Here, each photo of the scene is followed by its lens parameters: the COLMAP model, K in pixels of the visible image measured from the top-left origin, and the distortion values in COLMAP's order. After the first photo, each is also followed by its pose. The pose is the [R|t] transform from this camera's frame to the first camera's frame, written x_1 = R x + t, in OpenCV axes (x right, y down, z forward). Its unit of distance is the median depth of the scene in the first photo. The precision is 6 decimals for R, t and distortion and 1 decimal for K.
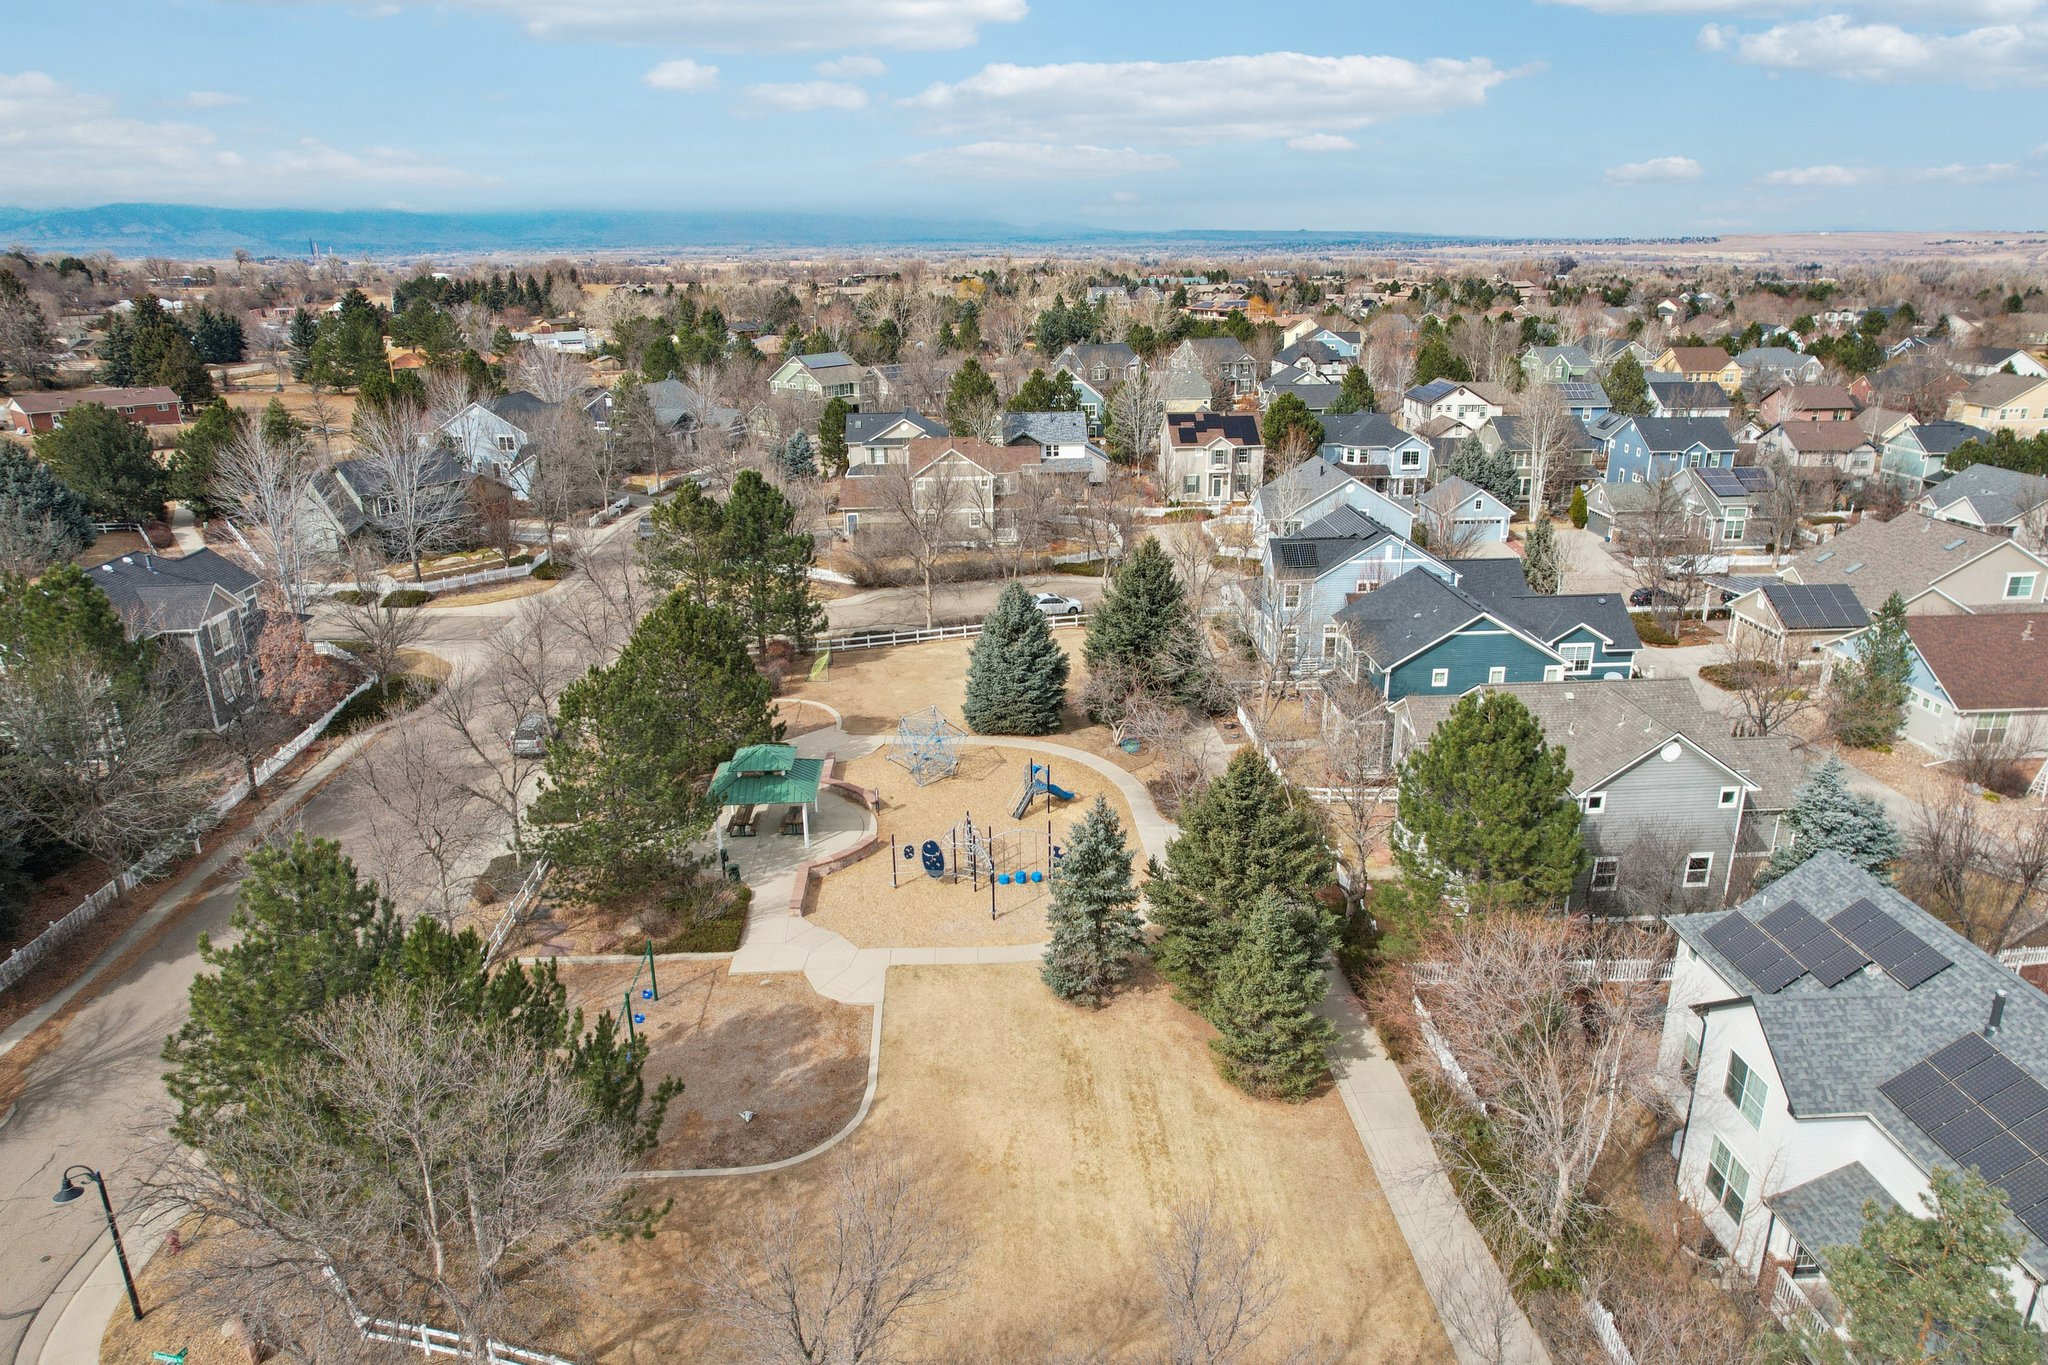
lens RADIAL K [[1301.1, 0, 1024.0], [0, 1301.1, 682.5], [0, 0, 1]] dist [-0.069497, 0.051813]
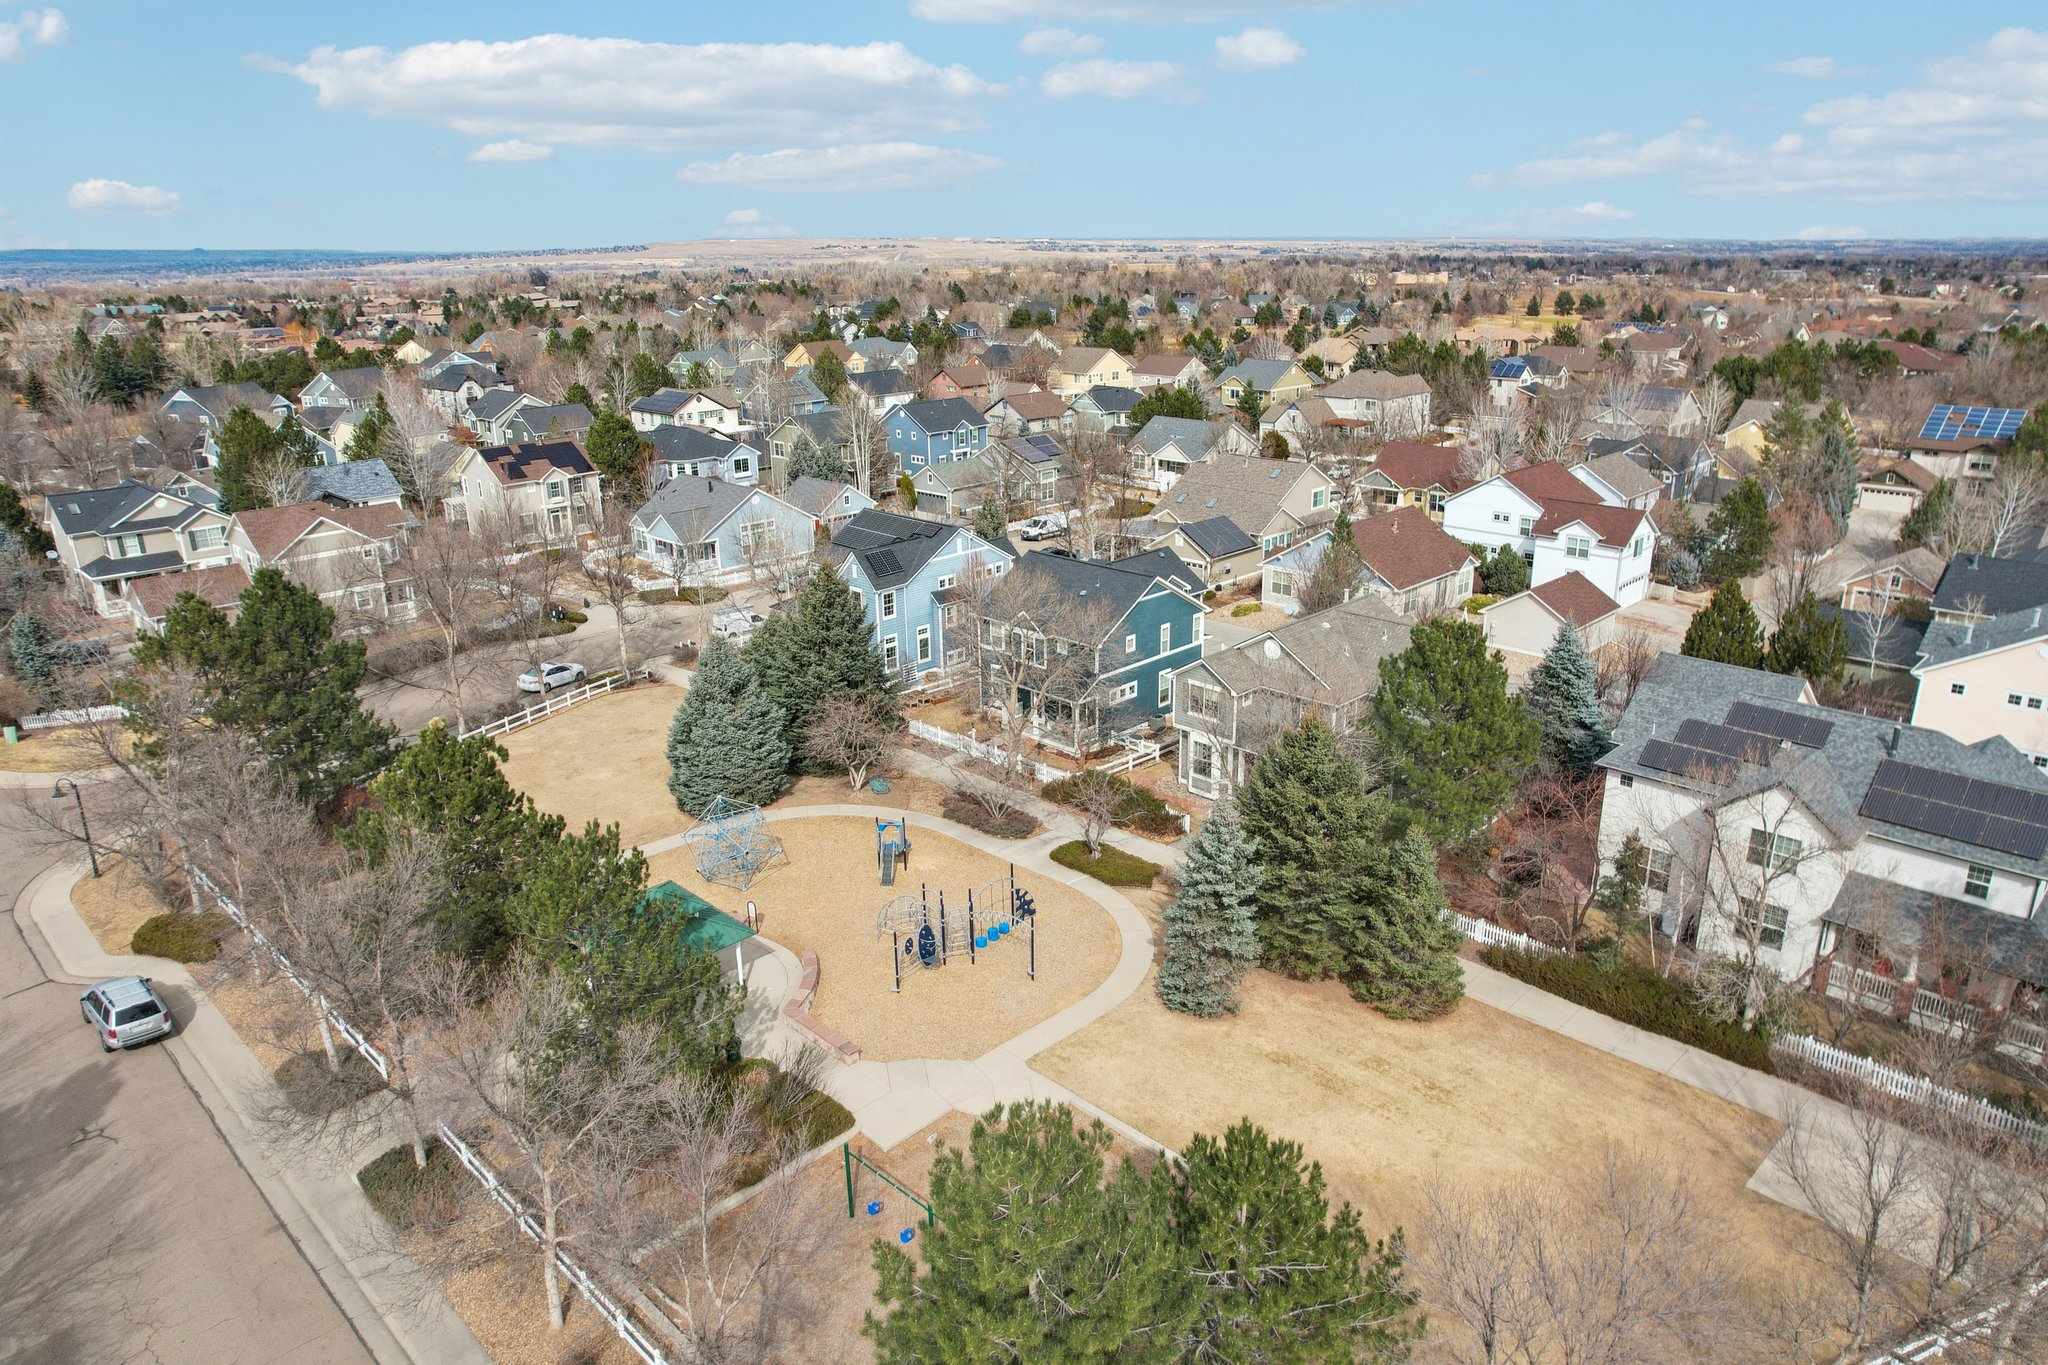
lens RADIAL K [[1326.8, 0, 1014.4], [0, 1326.8, 679.4], [0, 0, 1]] dist [-0.071196, 0.054767]
pose [[0.743582, -0.212563, 0.633958, -0.230898], [0.223625, 0.972584, 0.063807, -0.034016], [-0.630141, 0.094323, 0.770730, 0.110324]]
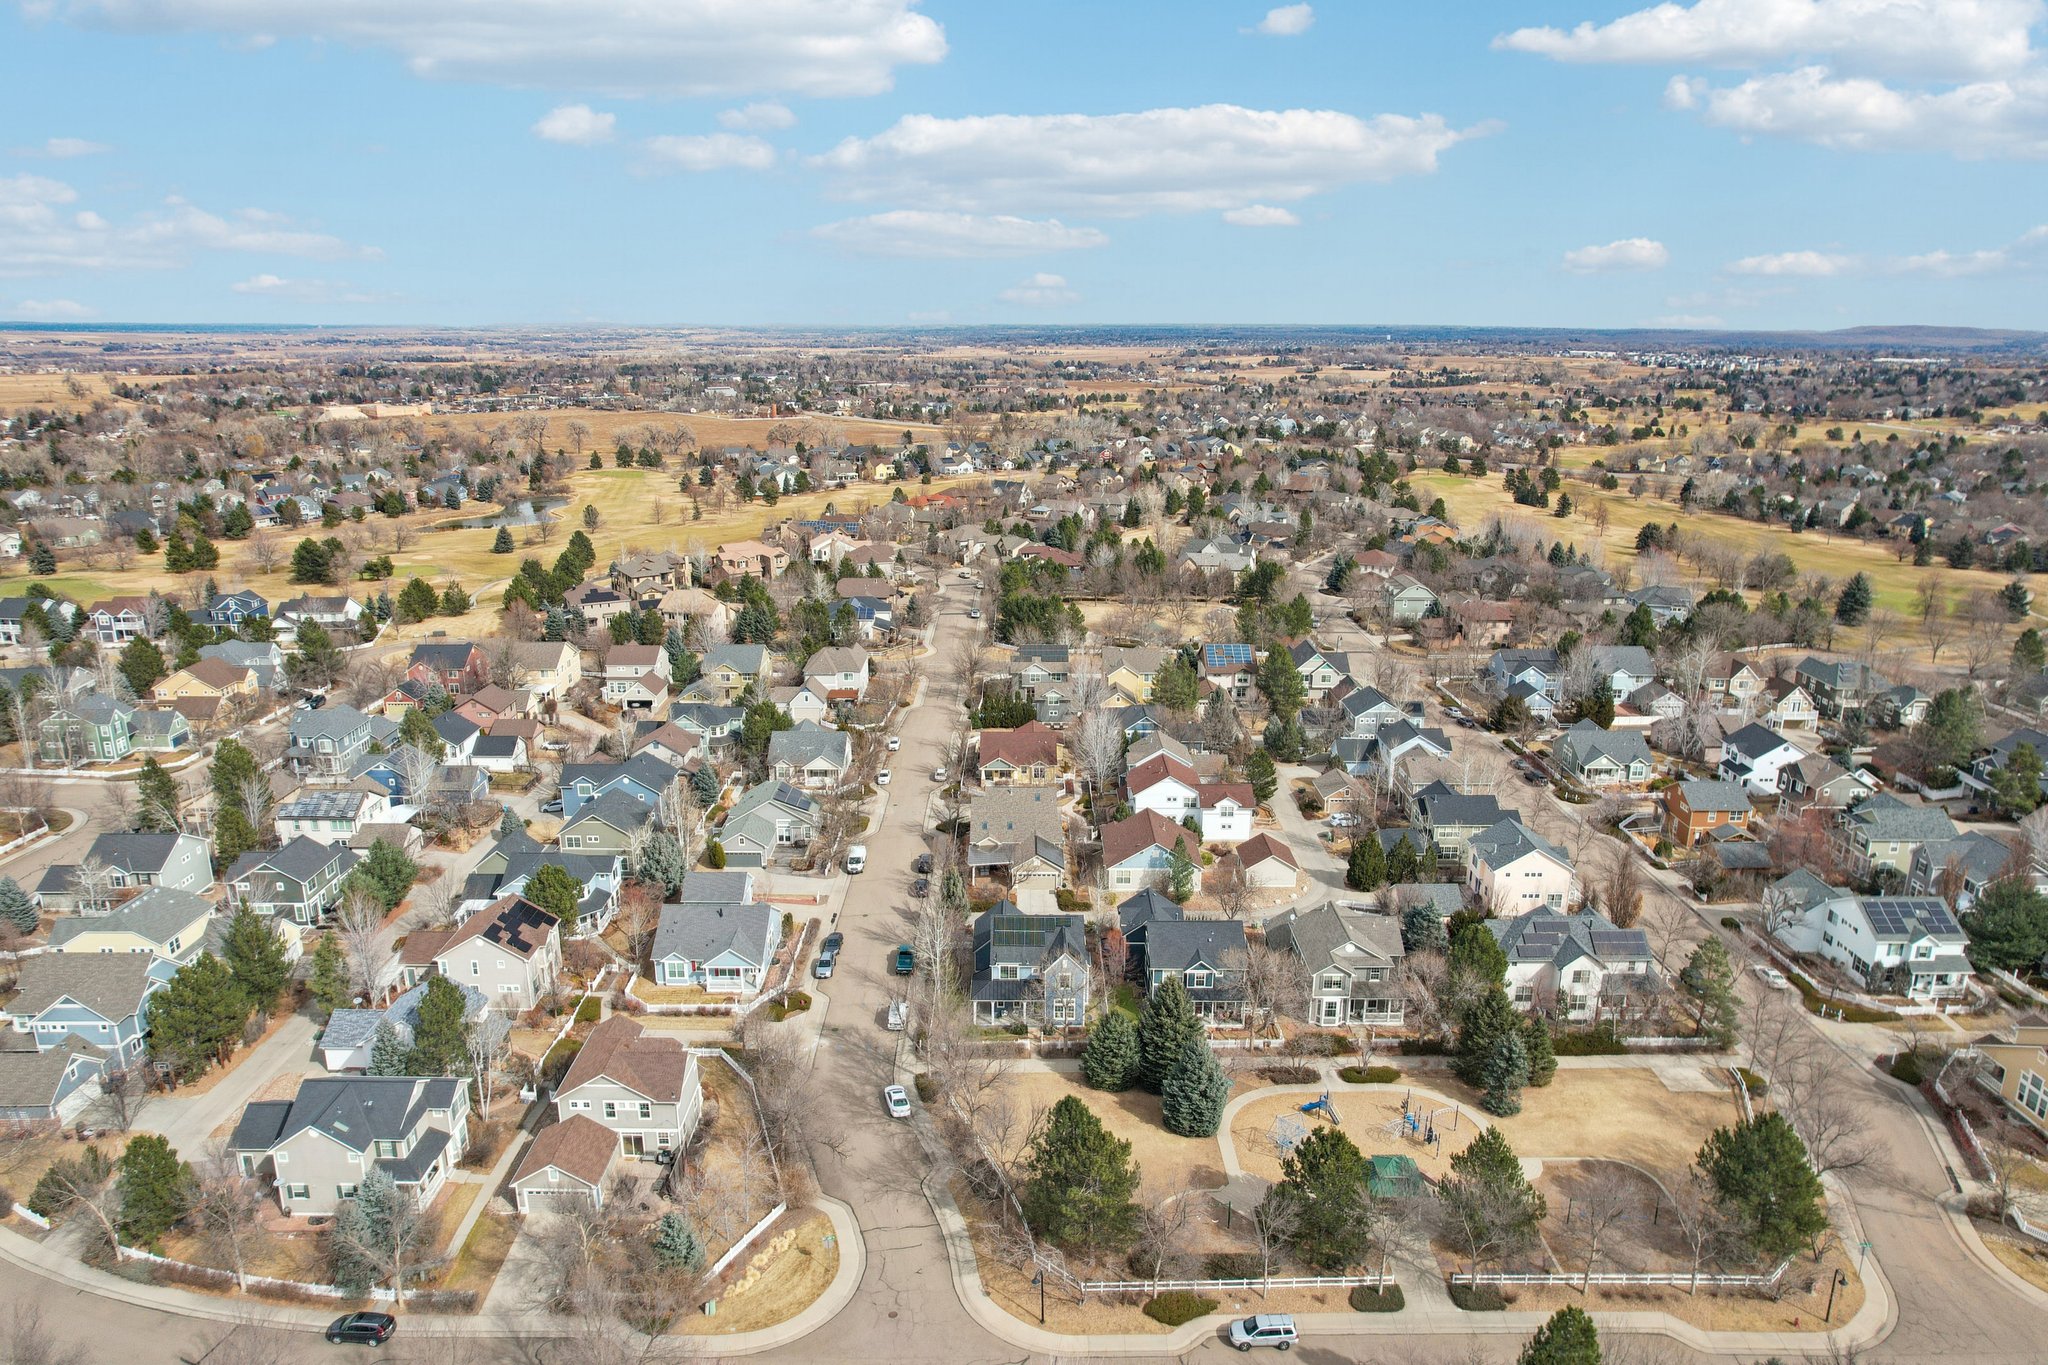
lens RADIAL K [[1326.8, 0, 1014.4], [0, 1326.8, 679.4], [0, 0, 1]] dist [-0.071196, 0.054767]
pose [[0.050210, -0.254471, 0.965776, -0.801732], [0.321172, 0.919746, 0.225645, -0.504661], [-0.945689, 0.298850, 0.127909, 0.486205]]
